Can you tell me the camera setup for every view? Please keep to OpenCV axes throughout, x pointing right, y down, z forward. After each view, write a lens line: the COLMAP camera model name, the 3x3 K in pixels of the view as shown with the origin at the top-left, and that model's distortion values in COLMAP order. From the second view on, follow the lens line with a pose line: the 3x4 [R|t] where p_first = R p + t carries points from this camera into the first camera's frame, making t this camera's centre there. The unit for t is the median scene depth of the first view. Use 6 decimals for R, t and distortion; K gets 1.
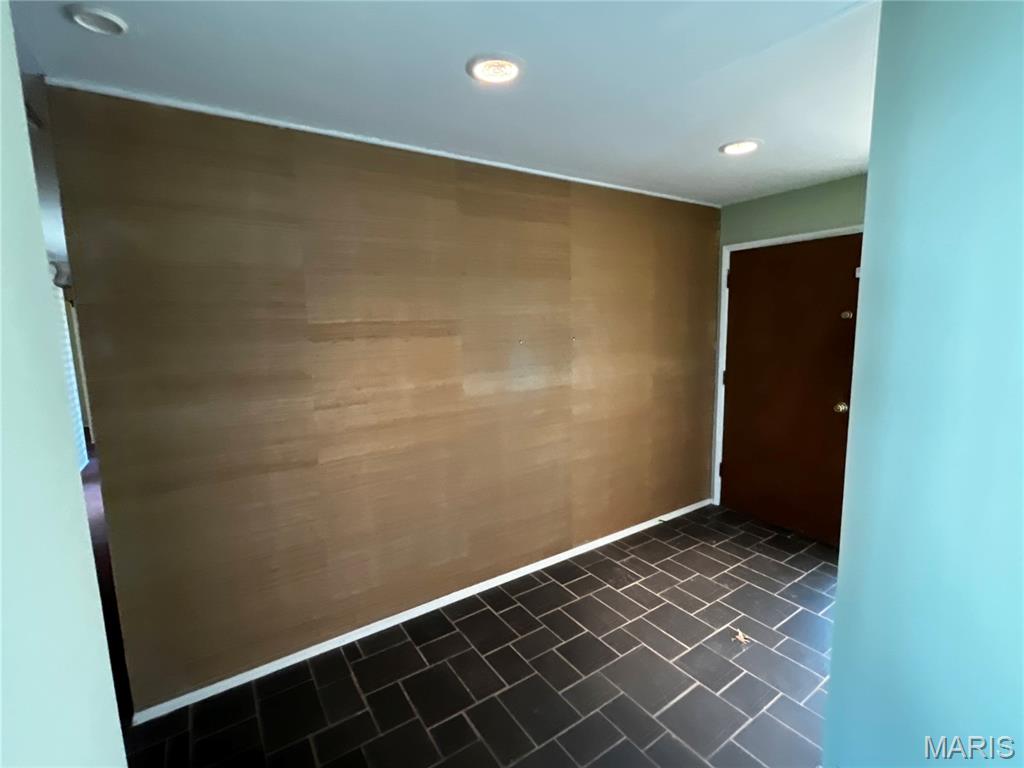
lens RADIAL K [[470.9, 0, 512.0], [0, 470.9, 384.4], [0, 0, 1]] dist [-0.000684, 0.000374]
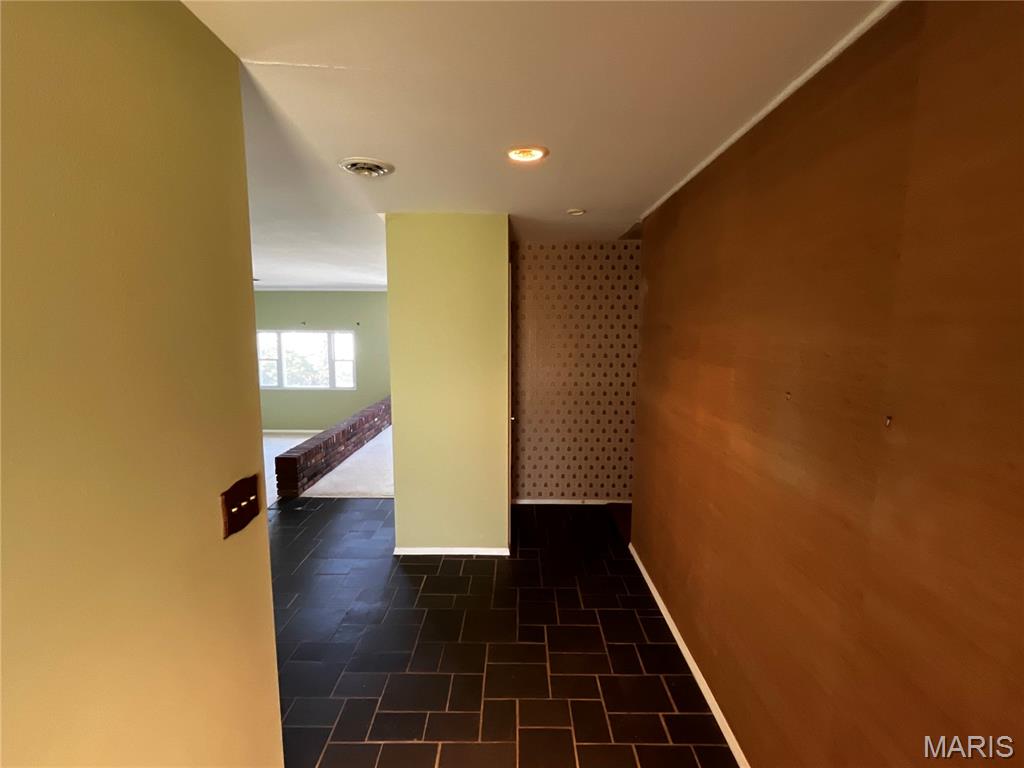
lens RADIAL K [[470.9, 0, 509.6], [0, 470.9, 380.0], [0, 0, 1]] dist [-0.000684, 0.000374]
pose [[-0.560882, 0.126530, -0.818170, 0.794694], [-0.093716, 0.972196, 0.214596, -0.238876], [0.822575, 0.197039, -0.533429, 1.266305]]
